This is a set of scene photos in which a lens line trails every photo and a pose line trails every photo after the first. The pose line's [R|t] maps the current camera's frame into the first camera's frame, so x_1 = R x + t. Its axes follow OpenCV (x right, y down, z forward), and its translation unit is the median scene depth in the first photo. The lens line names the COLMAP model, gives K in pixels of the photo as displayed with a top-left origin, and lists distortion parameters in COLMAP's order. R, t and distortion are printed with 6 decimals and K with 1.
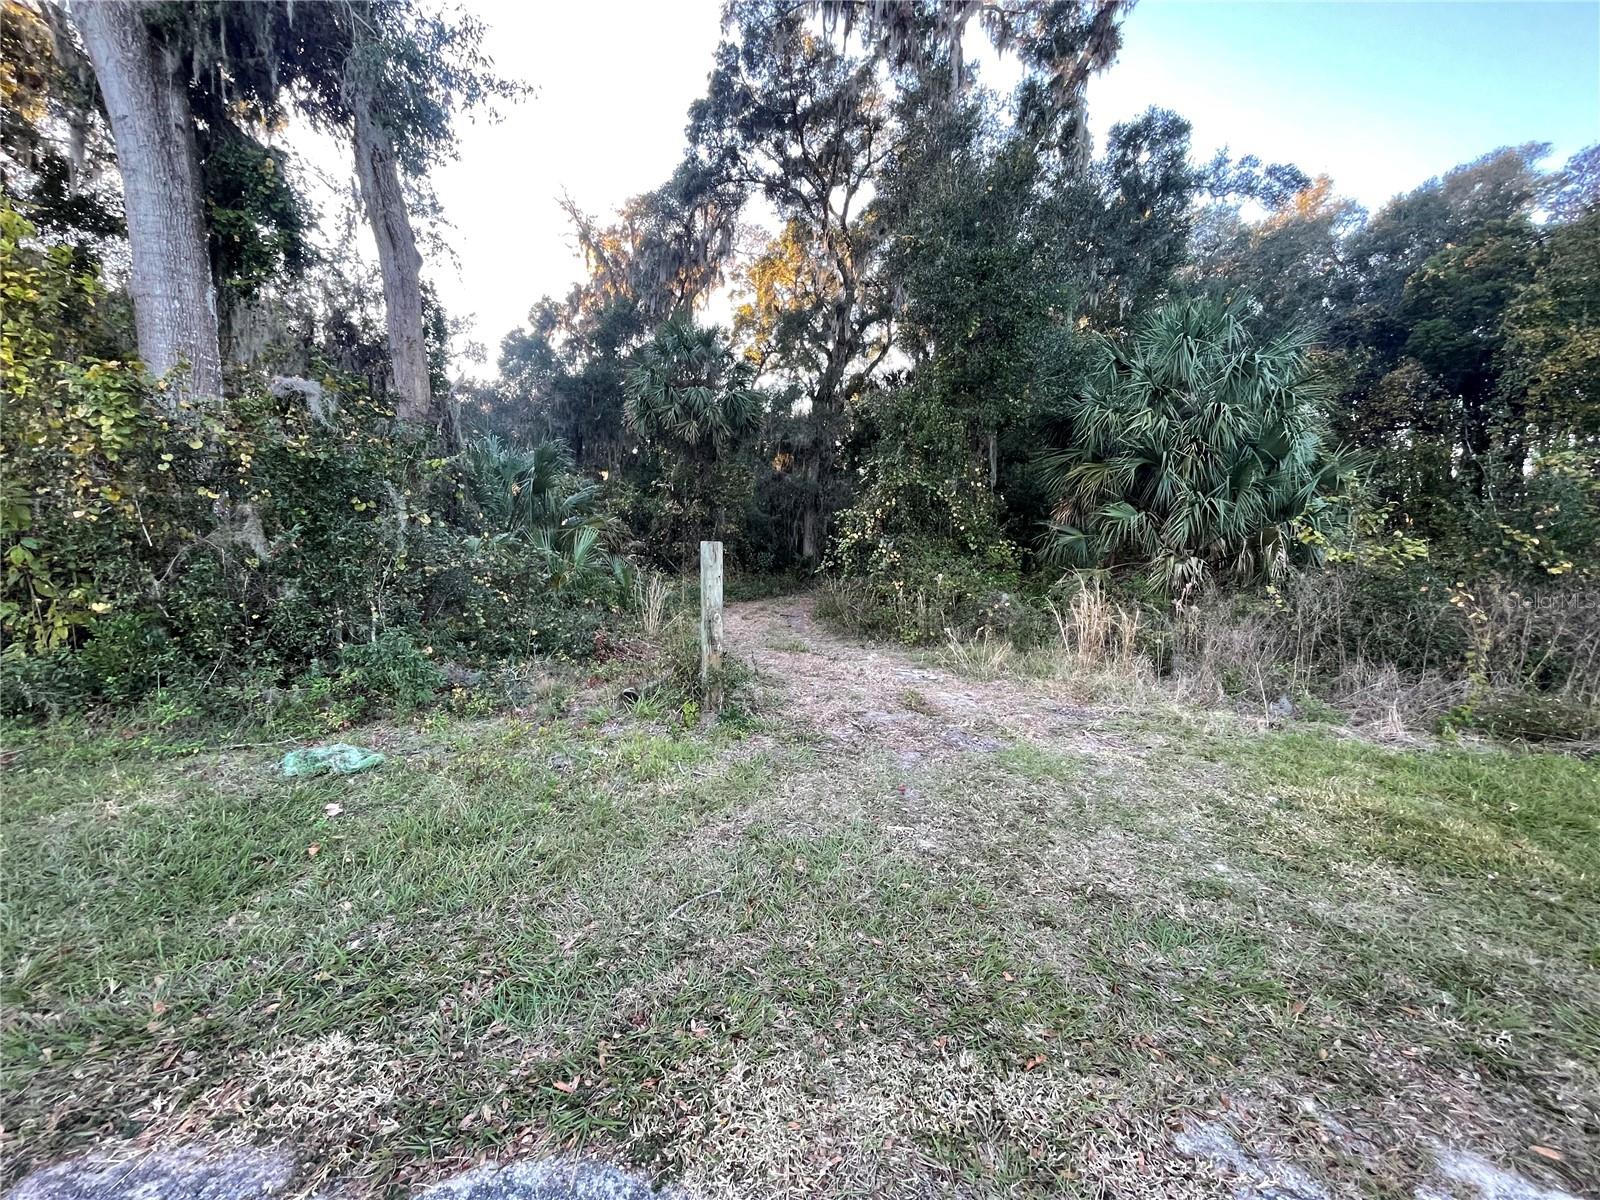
lens RADIAL K [[632.7, 0, 797.1], [0, 632.7, 594.4], [0, 0, 1]] dist [-0.001348, -0.001306]
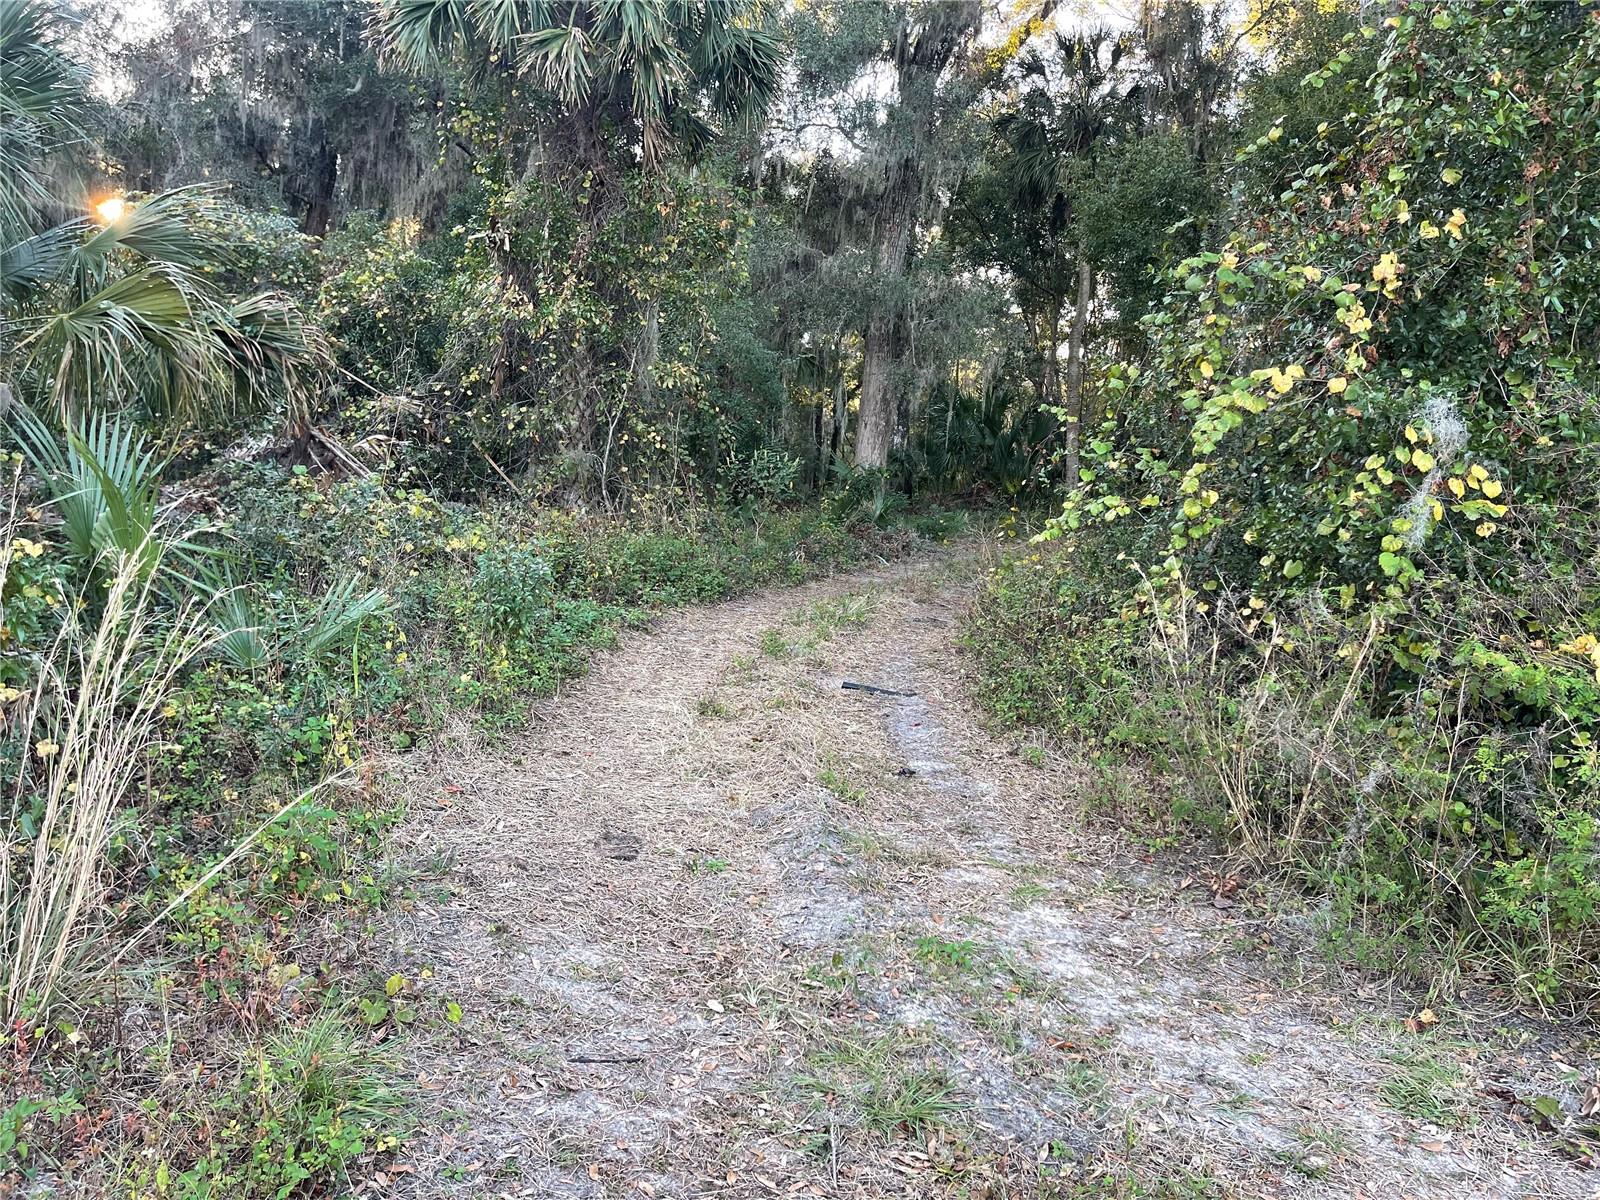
lens RADIAL K [[1196.2, 0, 803.1], [0, 1196.2, 602.1], [0, 0, 1]] dist [0.030308, -0.010129]
pose [[0.998602, 0.052569, 0.005447, -0.033893], [-0.052783, 0.997231, 0.052378, -0.019691], [-0.002679, -0.052592, 0.998612, 0.360060]]
